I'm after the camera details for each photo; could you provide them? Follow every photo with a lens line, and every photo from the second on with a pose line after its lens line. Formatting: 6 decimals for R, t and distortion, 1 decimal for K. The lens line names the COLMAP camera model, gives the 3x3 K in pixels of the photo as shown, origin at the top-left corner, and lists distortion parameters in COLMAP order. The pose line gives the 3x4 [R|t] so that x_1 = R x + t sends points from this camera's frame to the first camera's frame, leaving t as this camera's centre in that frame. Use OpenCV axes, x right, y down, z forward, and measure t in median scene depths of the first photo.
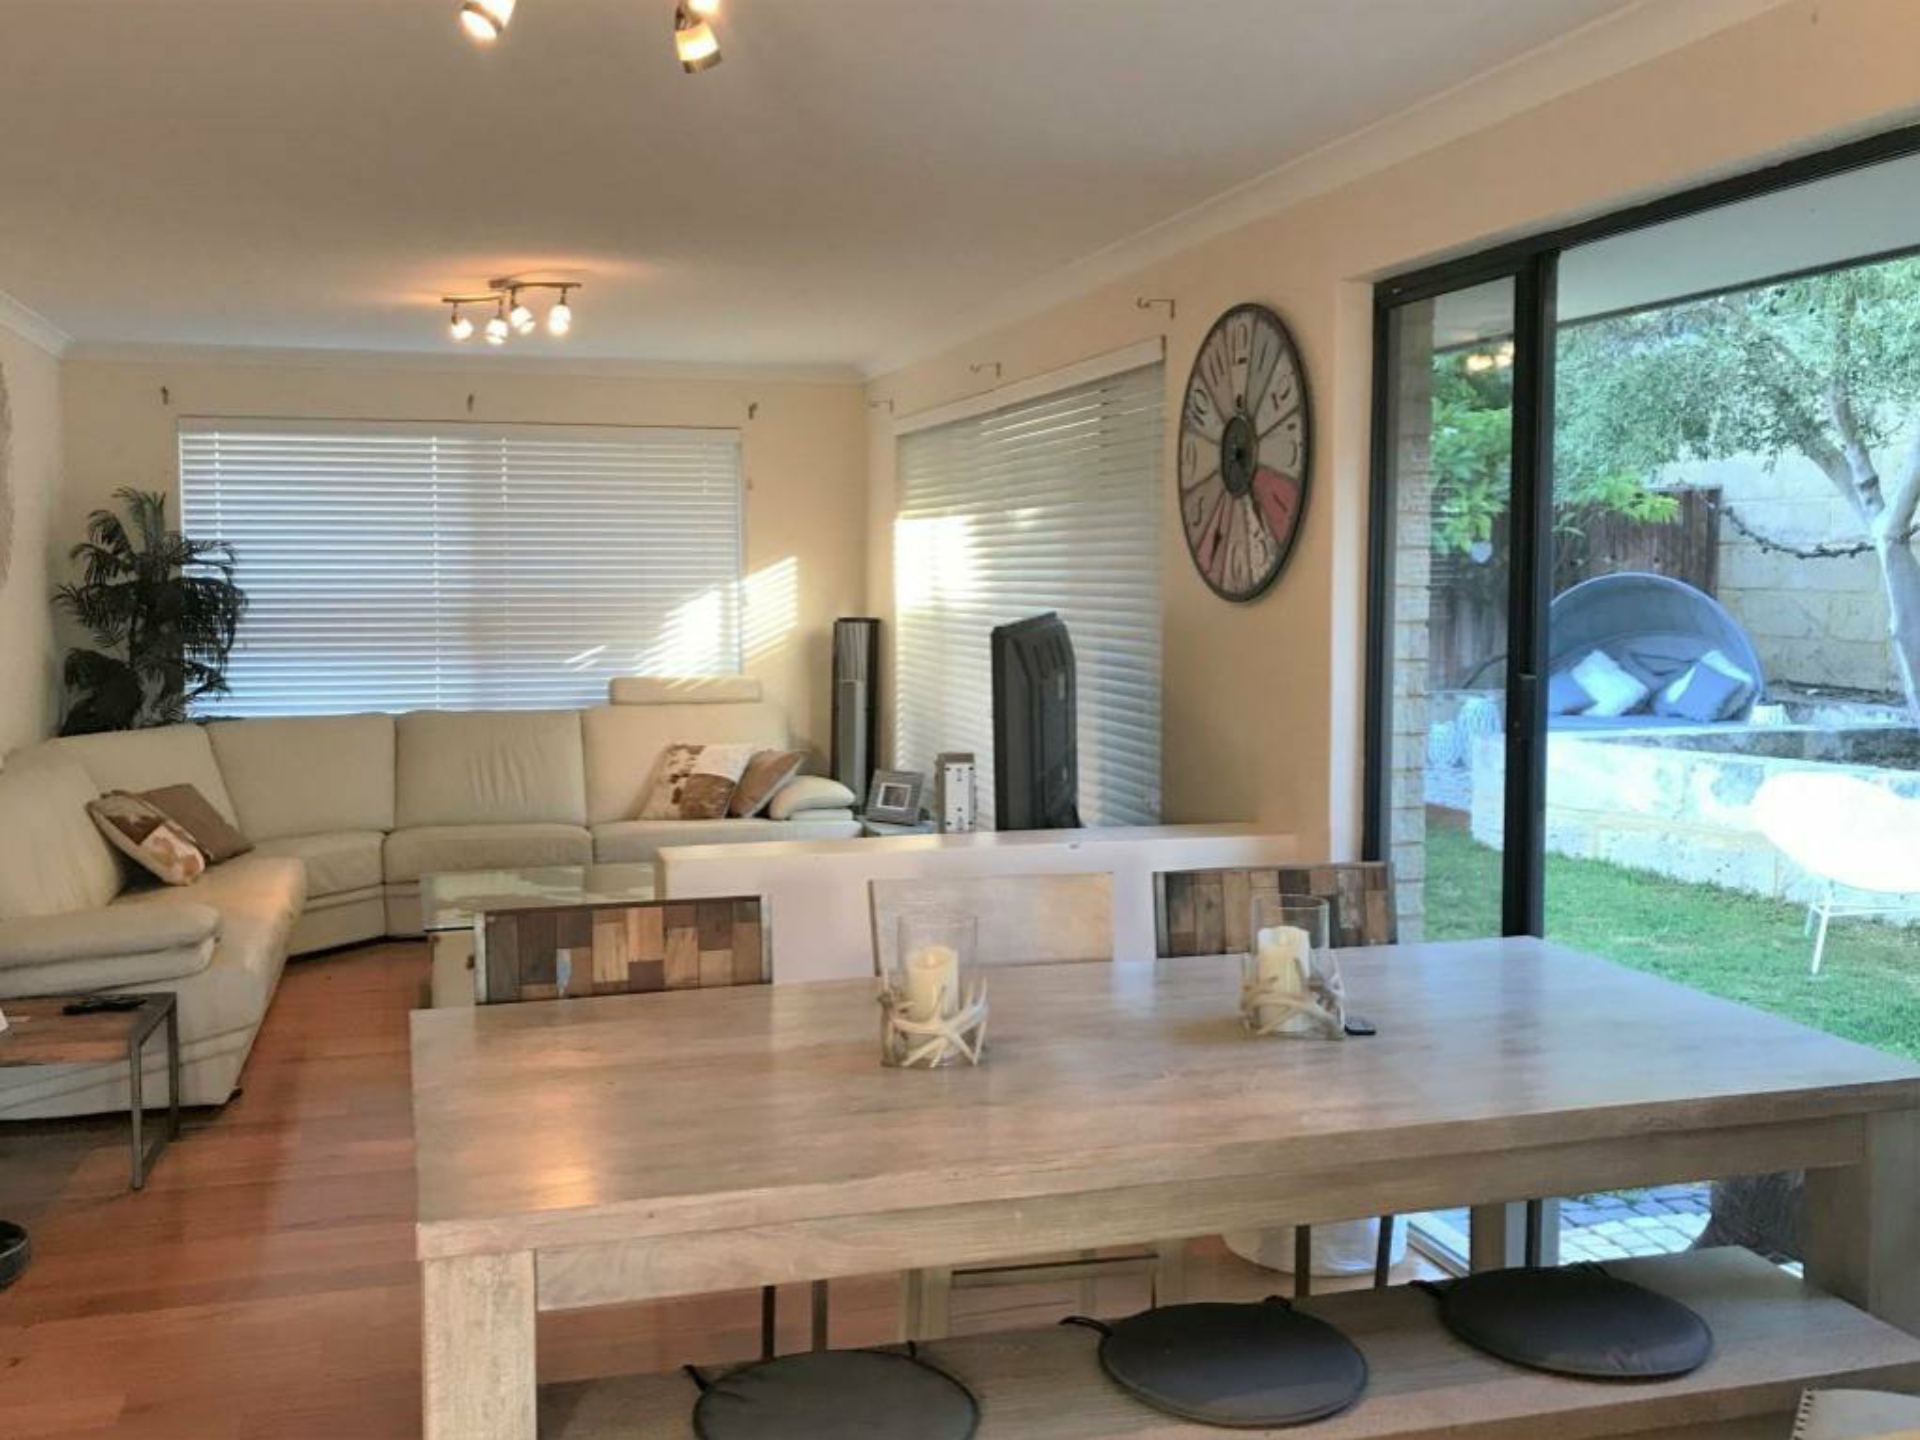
lens RADIAL K [[1841.0, 0, 960.0], [0, 1841.0, 720.0], [0, 0, 1]] dist [-0.000821, -0.010268]
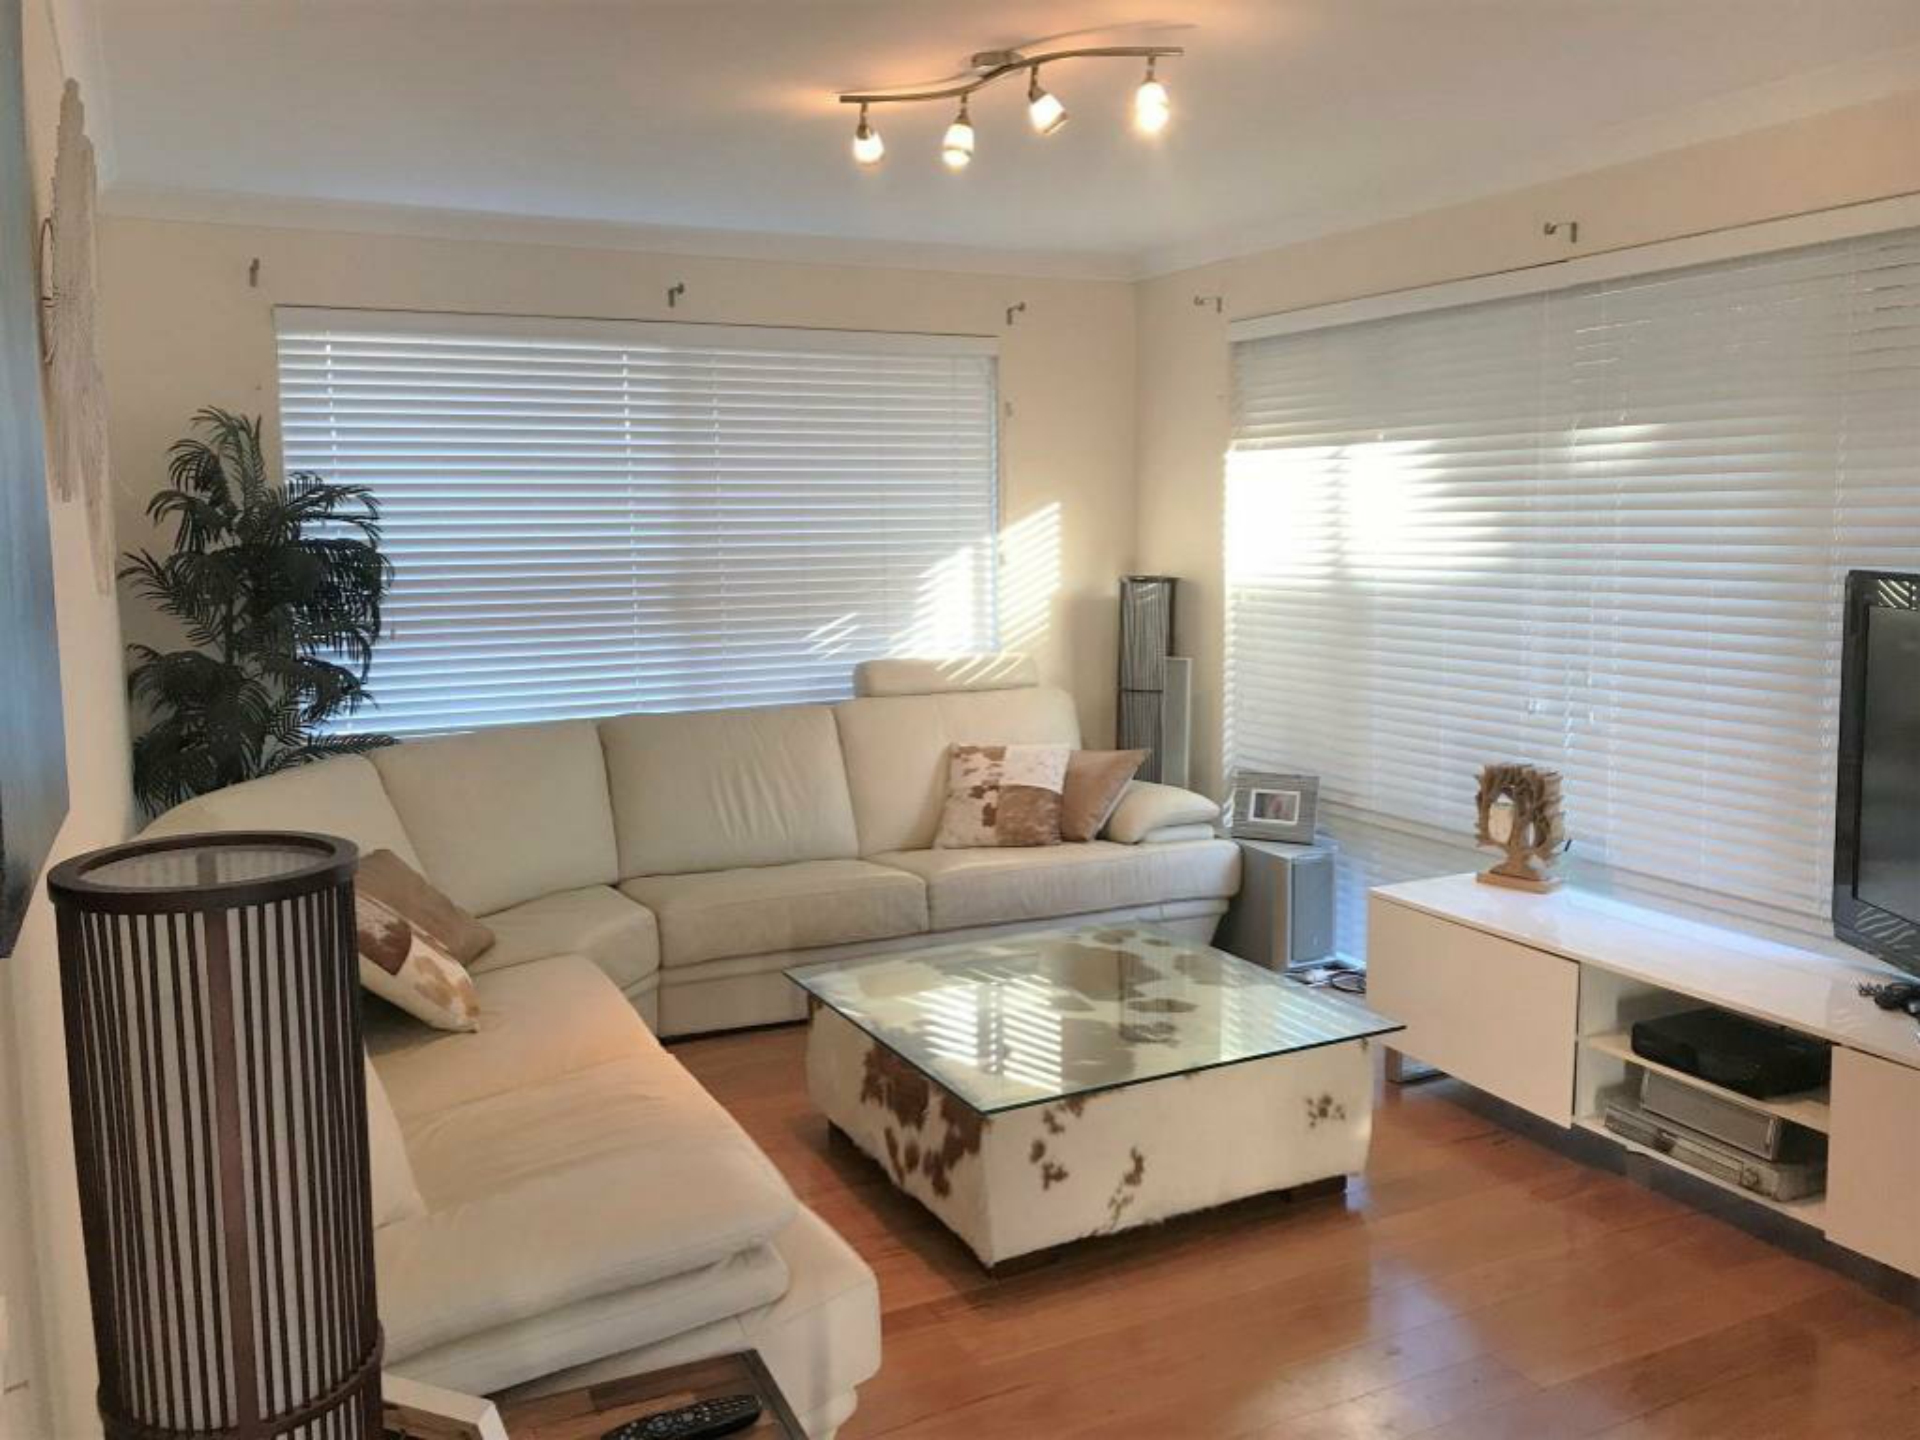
lens RADIAL K [[1587.4, 0, 959.8], [0, 1587.4, 743.8], [0, 0, 1]] dist [0.170295, -0.454240]
pose [[0.986923, -0.035396, 0.157257, -0.270676], [0.025522, 0.997600, 0.064367, -0.032341], [-0.159158, -0.059511, 0.985458, 0.345898]]
